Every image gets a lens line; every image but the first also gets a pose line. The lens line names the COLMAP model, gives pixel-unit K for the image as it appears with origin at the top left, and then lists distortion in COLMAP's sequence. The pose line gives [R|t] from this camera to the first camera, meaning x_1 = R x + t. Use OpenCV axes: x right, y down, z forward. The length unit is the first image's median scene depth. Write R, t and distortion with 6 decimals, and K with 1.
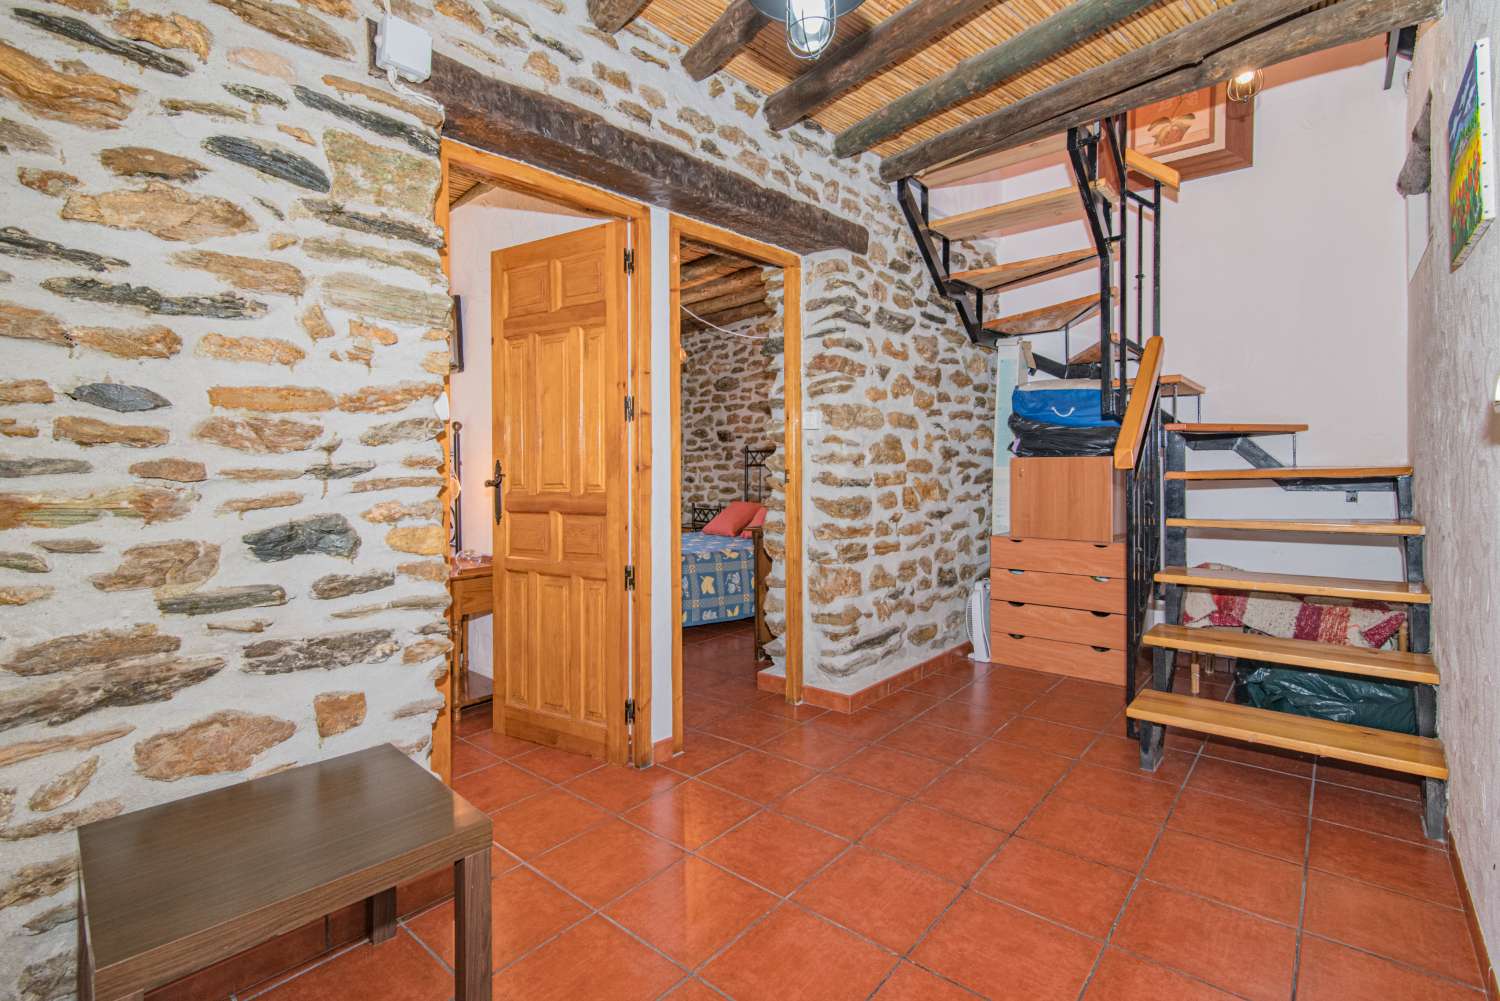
lens RADIAL K [[695.6, 0, 745.8], [0, 695.6, 487.1], [0, 0, 1]] dist [-0.000022, 0.000198]
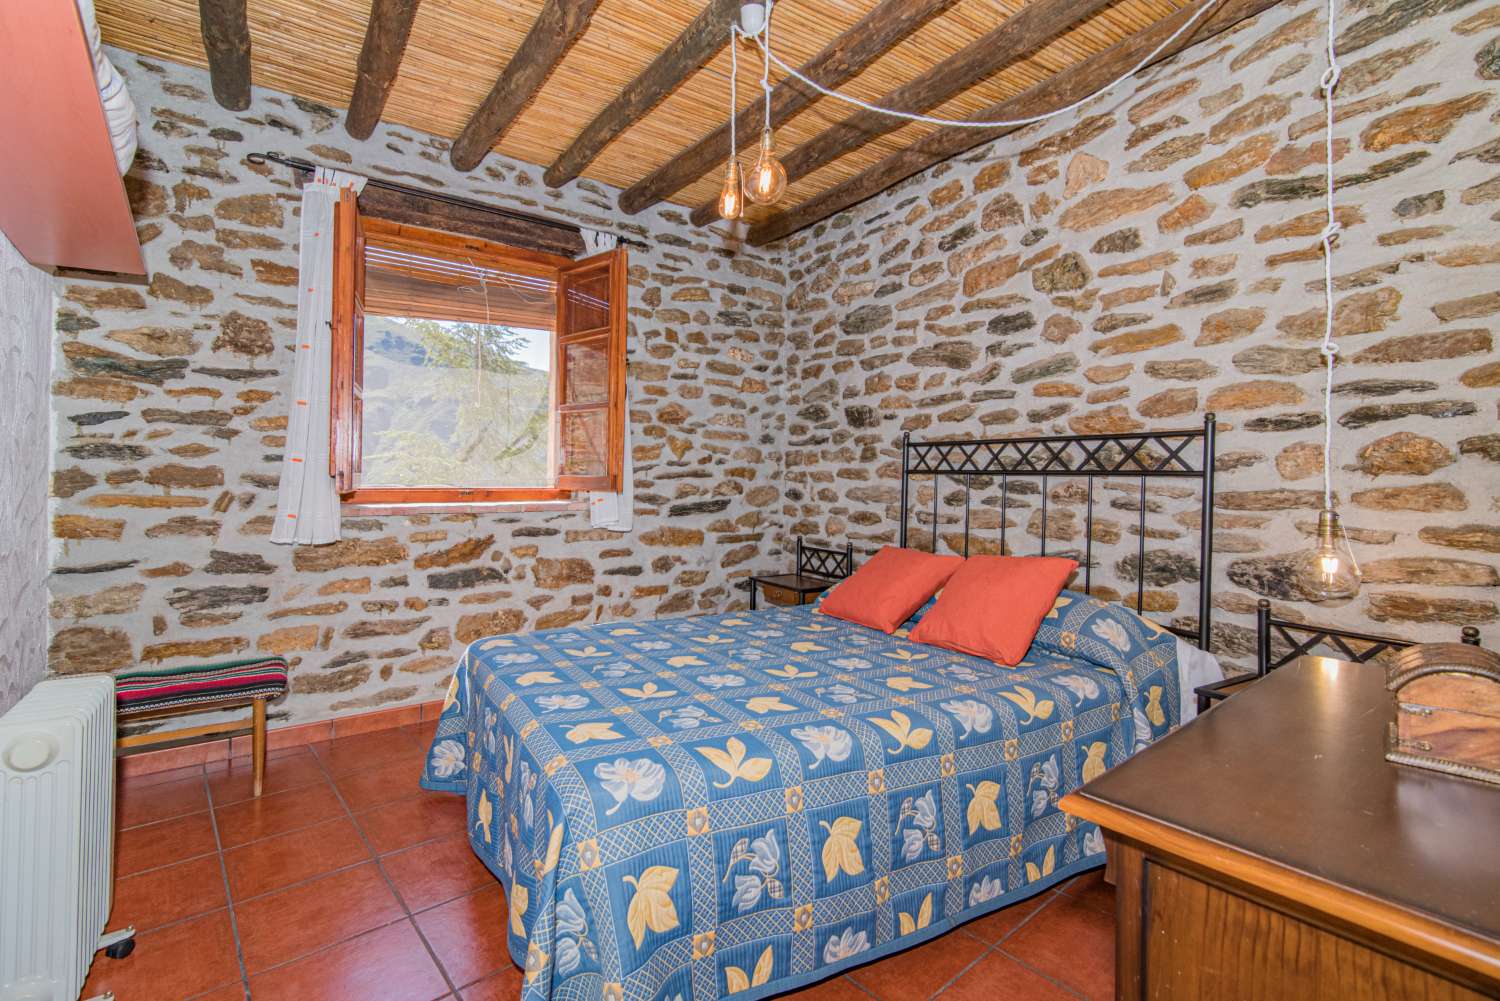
lens RADIAL K [[695.6, 0, 745.8], [0, 695.6, 487.1], [0, 0, 1]] dist [-0.000022, 0.000198]
pose [[0.988366, 0.014348, -0.151414, -0.035624], [-0.015267, 0.999871, -0.004907, -0.014935], [0.151324, 0.007162, 0.988458, 0.457655]]
